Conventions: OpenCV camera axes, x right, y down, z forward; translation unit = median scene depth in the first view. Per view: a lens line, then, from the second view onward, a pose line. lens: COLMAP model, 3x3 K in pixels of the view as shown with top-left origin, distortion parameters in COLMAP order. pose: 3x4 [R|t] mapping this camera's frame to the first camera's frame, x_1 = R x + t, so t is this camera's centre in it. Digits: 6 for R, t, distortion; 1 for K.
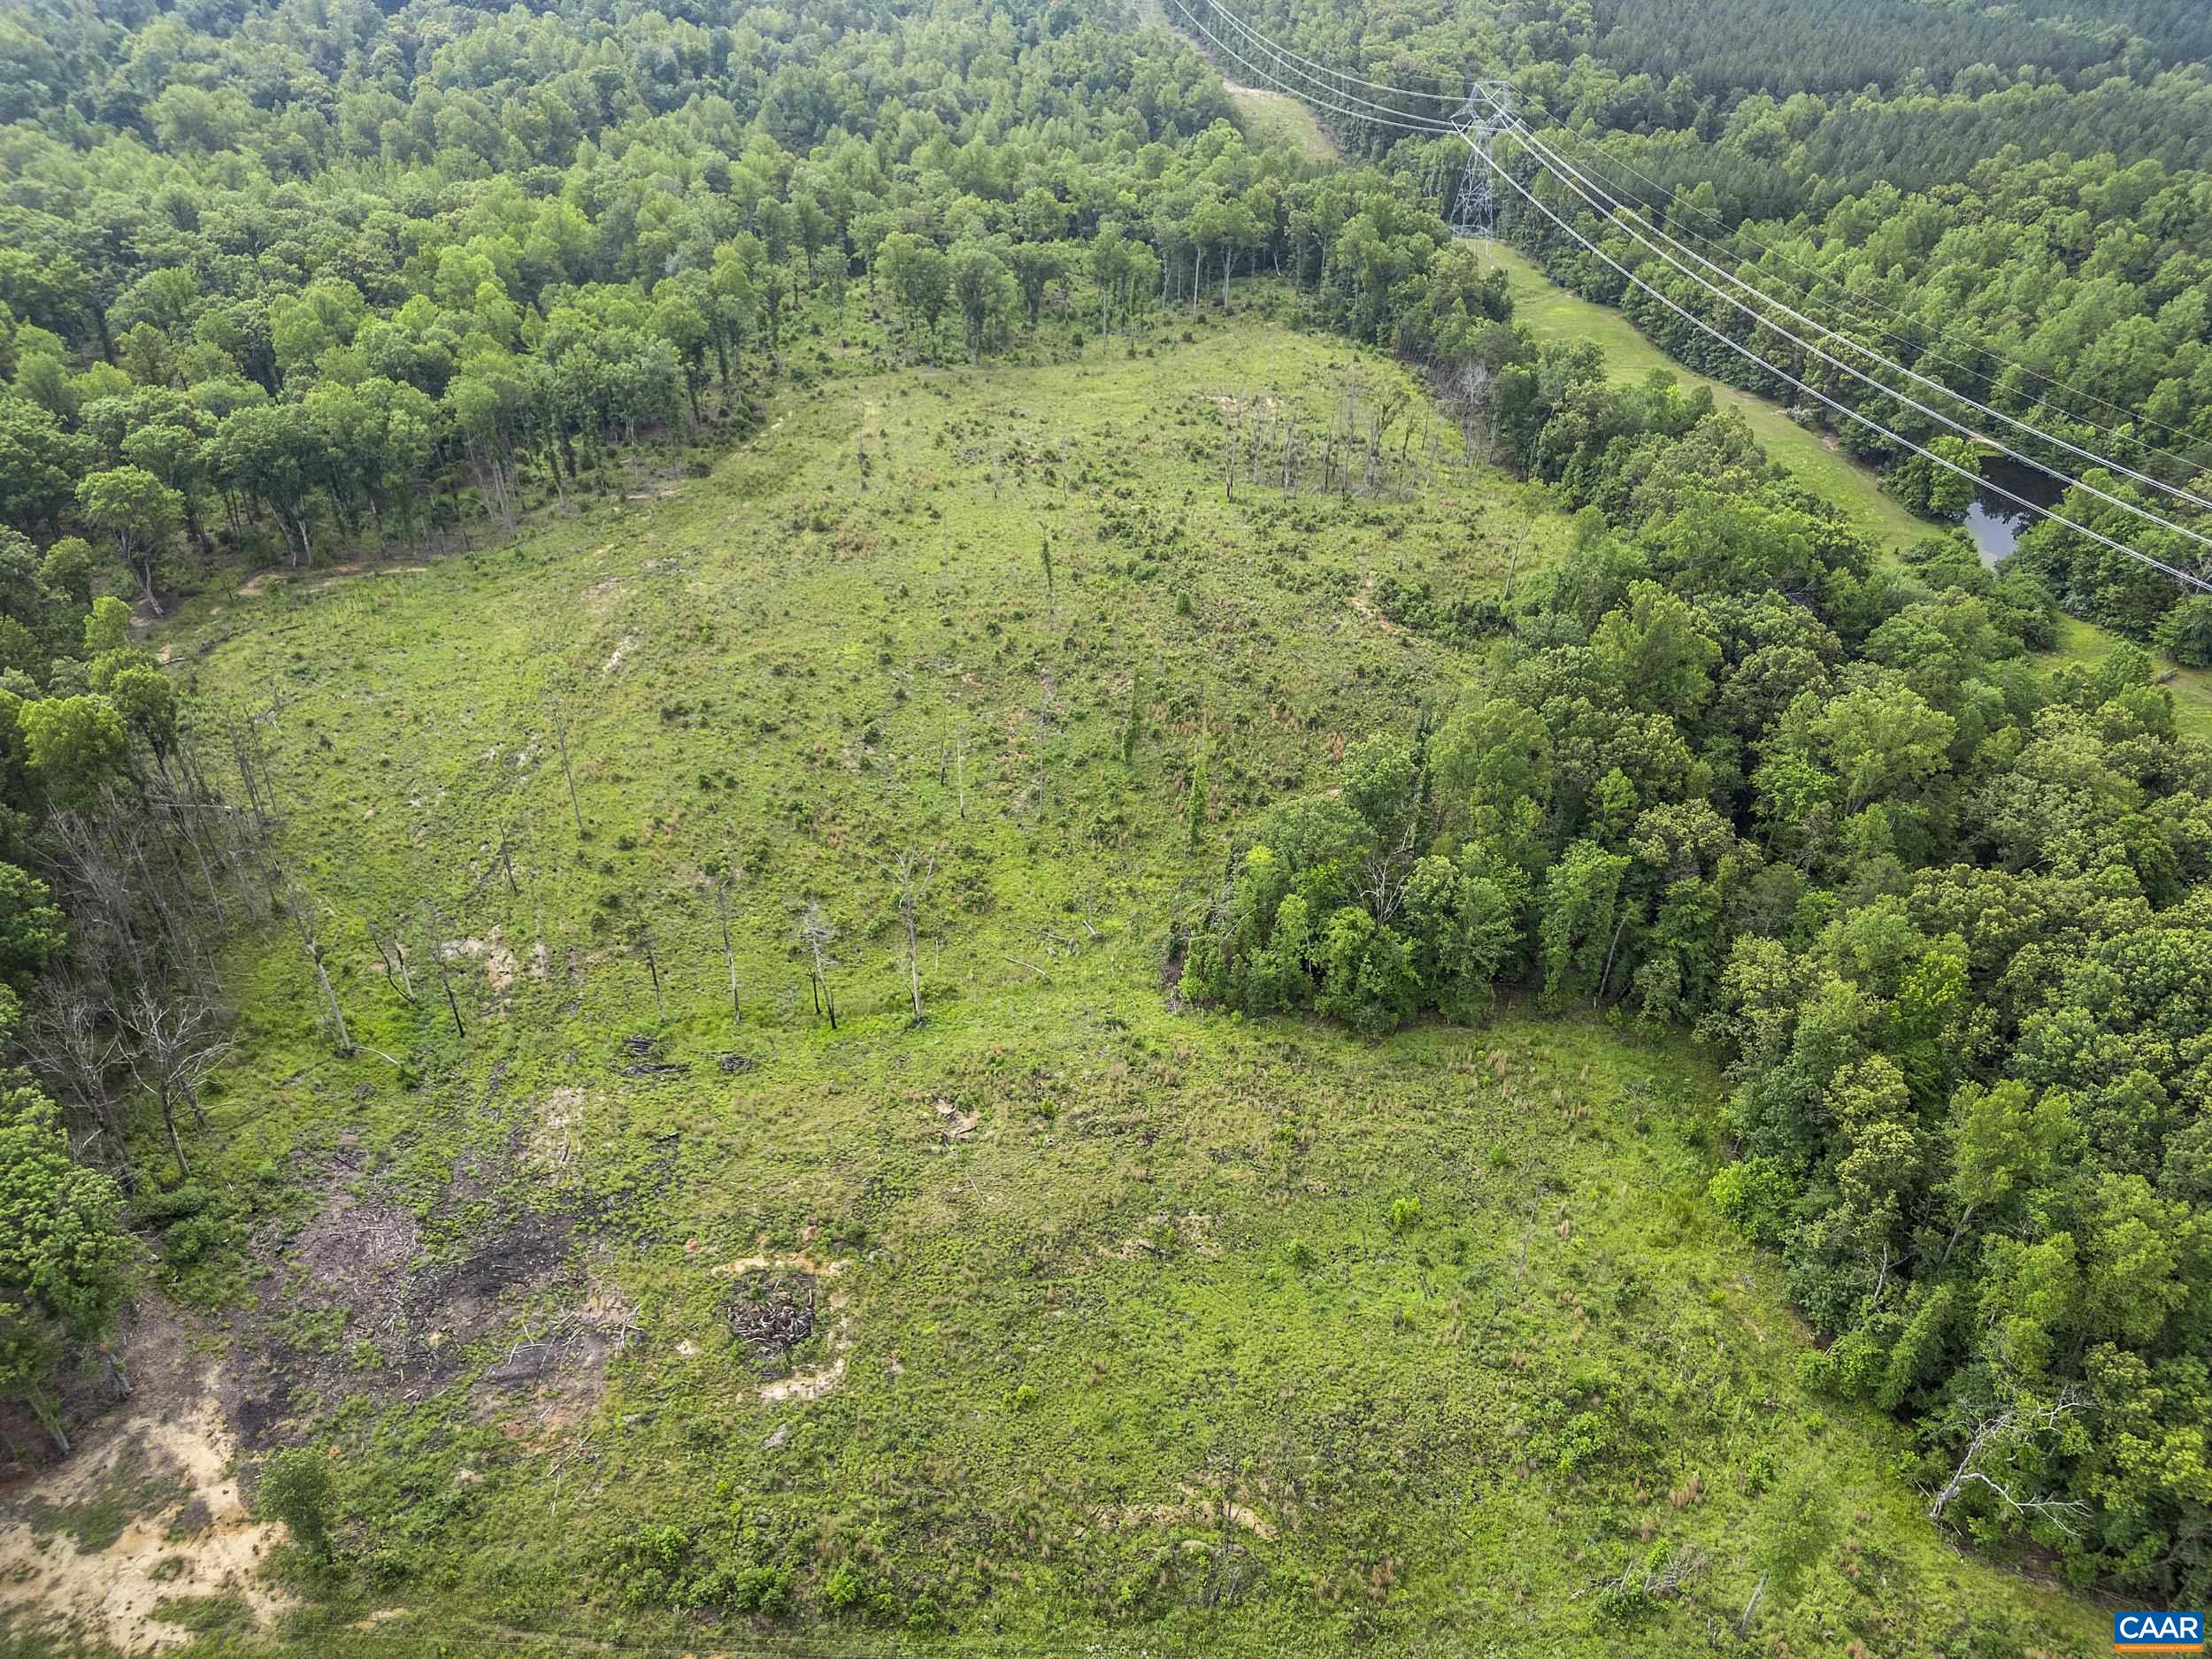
lens RADIAL K [[1546.4, 0, 1113.7], [0, 1546.4, 832.3], [0, 0, 1]] dist [0.075075, -0.071003]
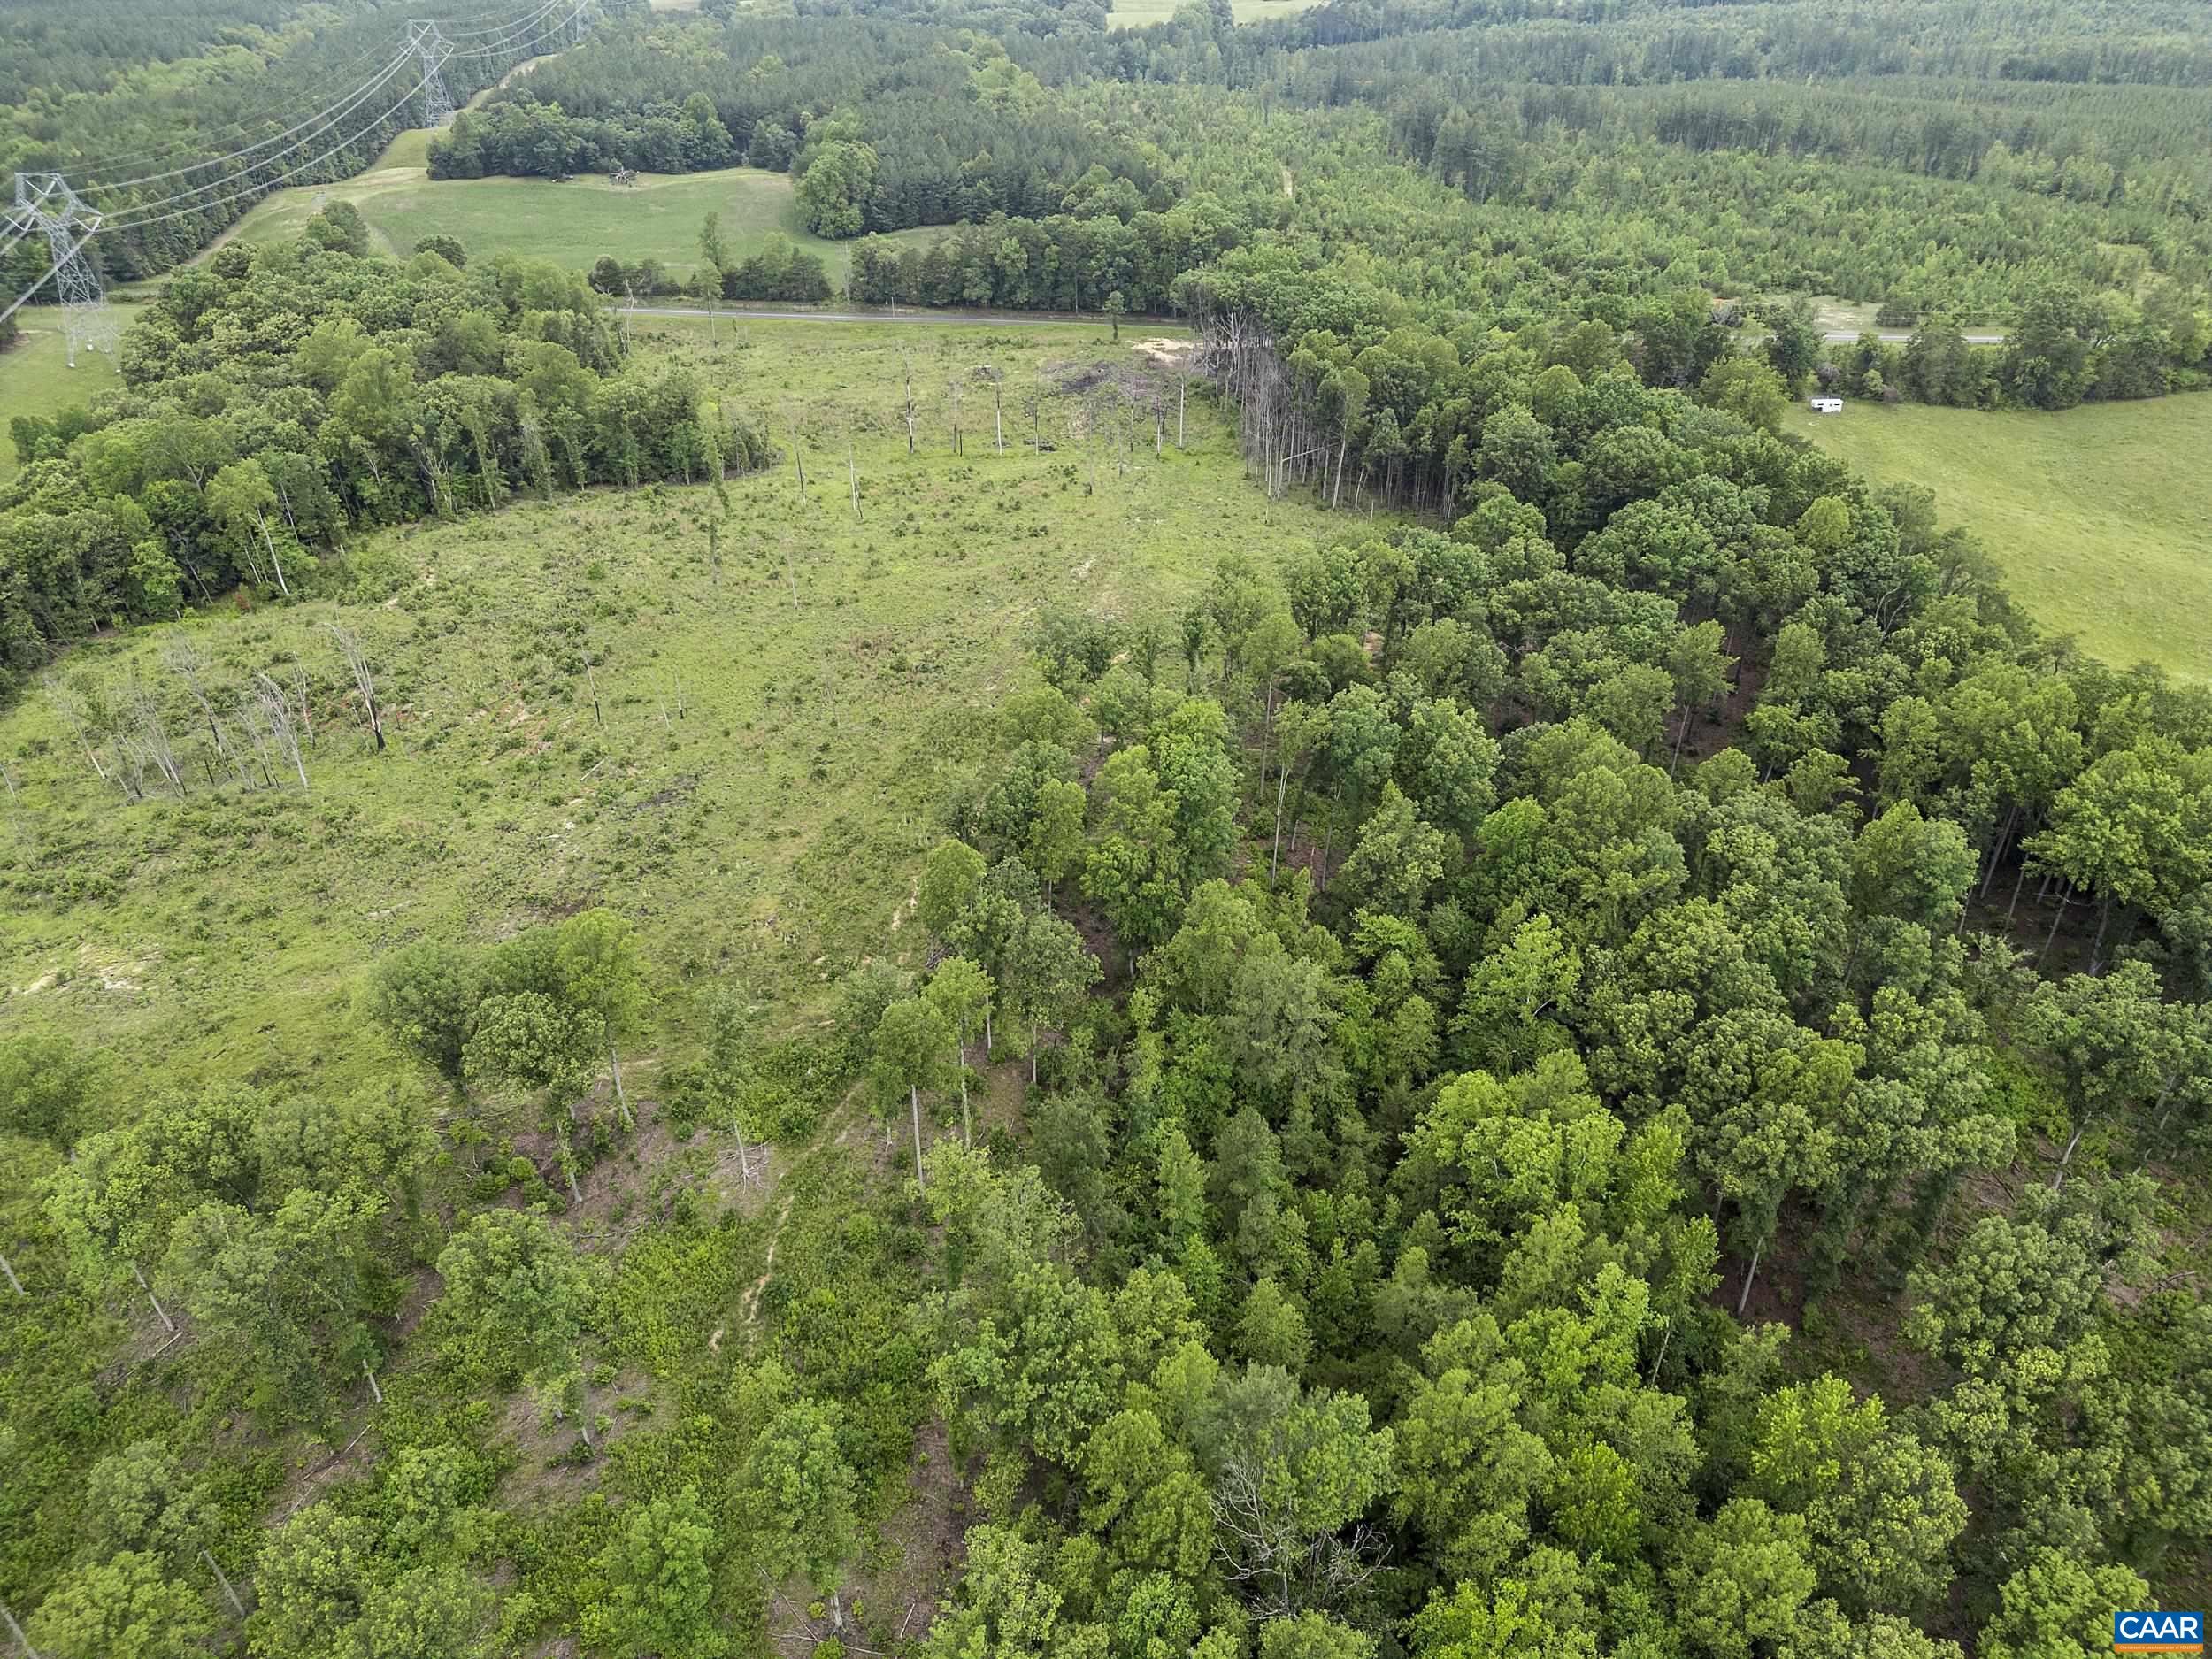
lens RADIAL K [[1554.2, 0, 1113.1], [0, 1554.2, 831.1], [0, 0, 1]] dist [0.057413, -0.047036]
pose [[-0.988974, -0.103845, 0.105581, -0.600917], [0.060988, 0.364078, 0.929369, -1.443455], [-0.134950, 0.925561, -0.353730, 1.990093]]
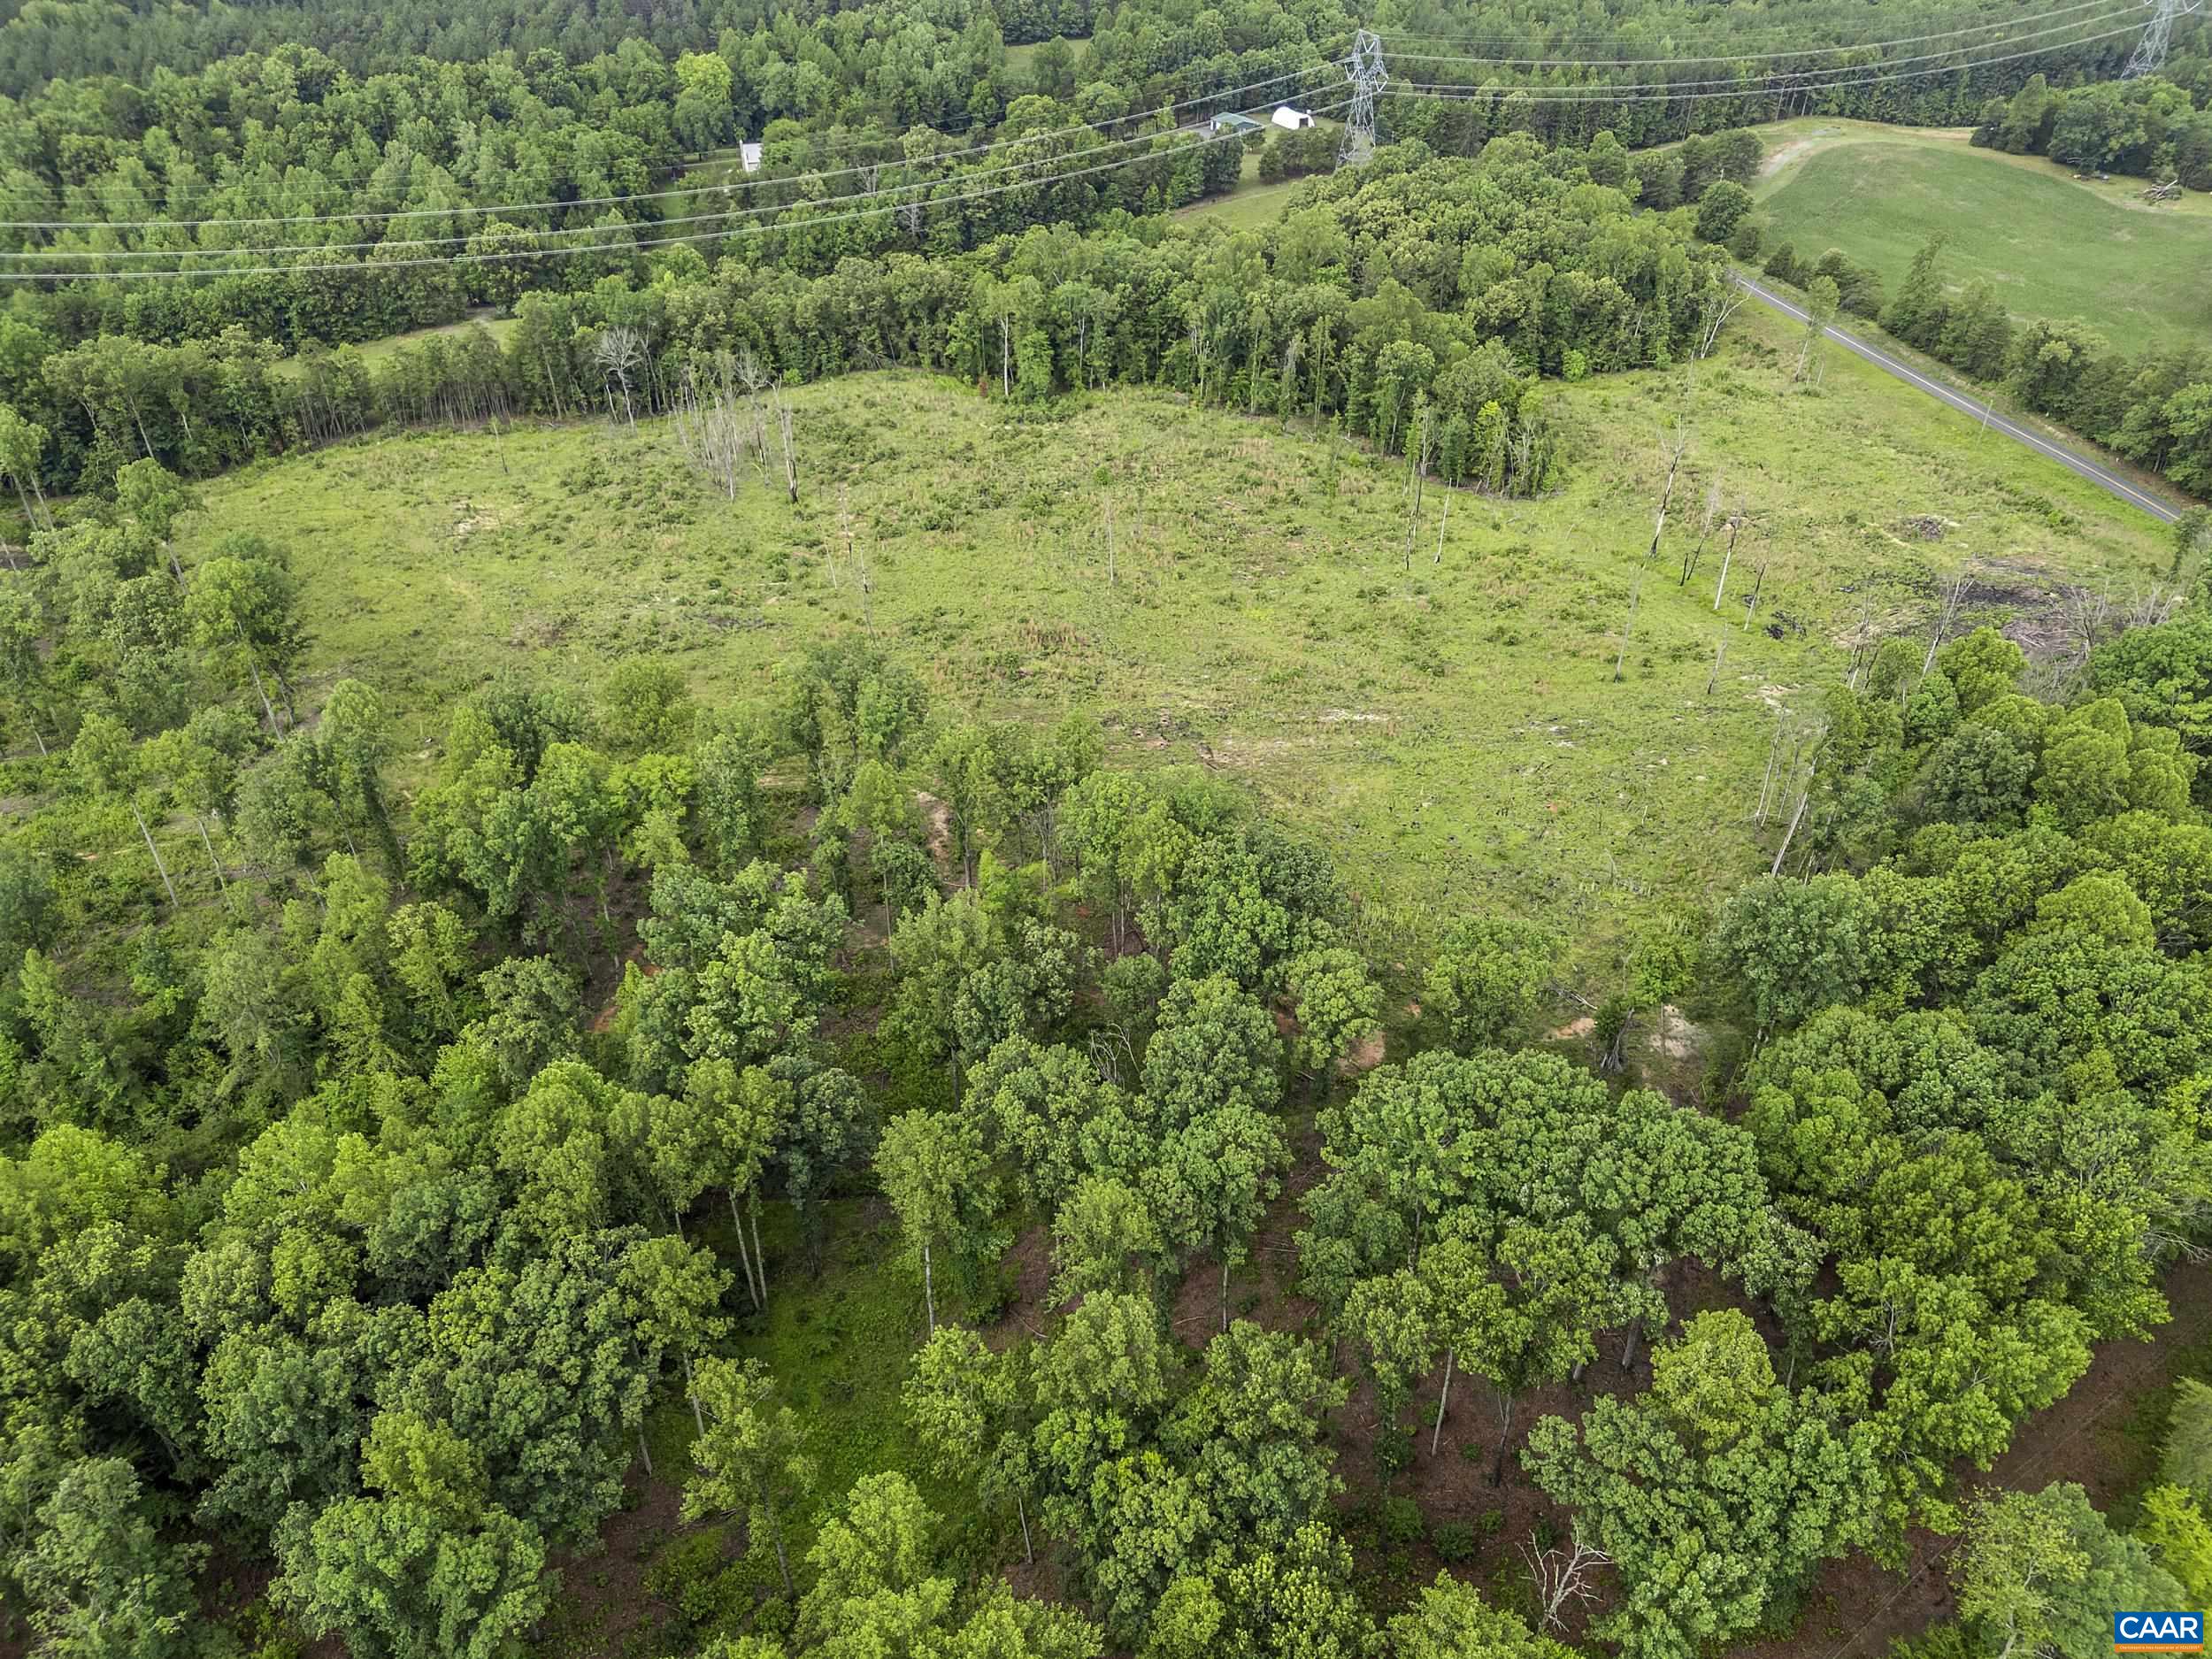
lens RADIAL K [[1576.1, 0, 1114.2], [0, 1576.1, 835.4], [0, 0, 1]] dist [0.072859, -0.061658]
pose [[-0.199990, -0.595826, 0.777814, -1.308420], [0.556152, 0.584539, 0.590769, -0.873716], [-0.806659, 0.550732, 0.214468, 1.166631]]
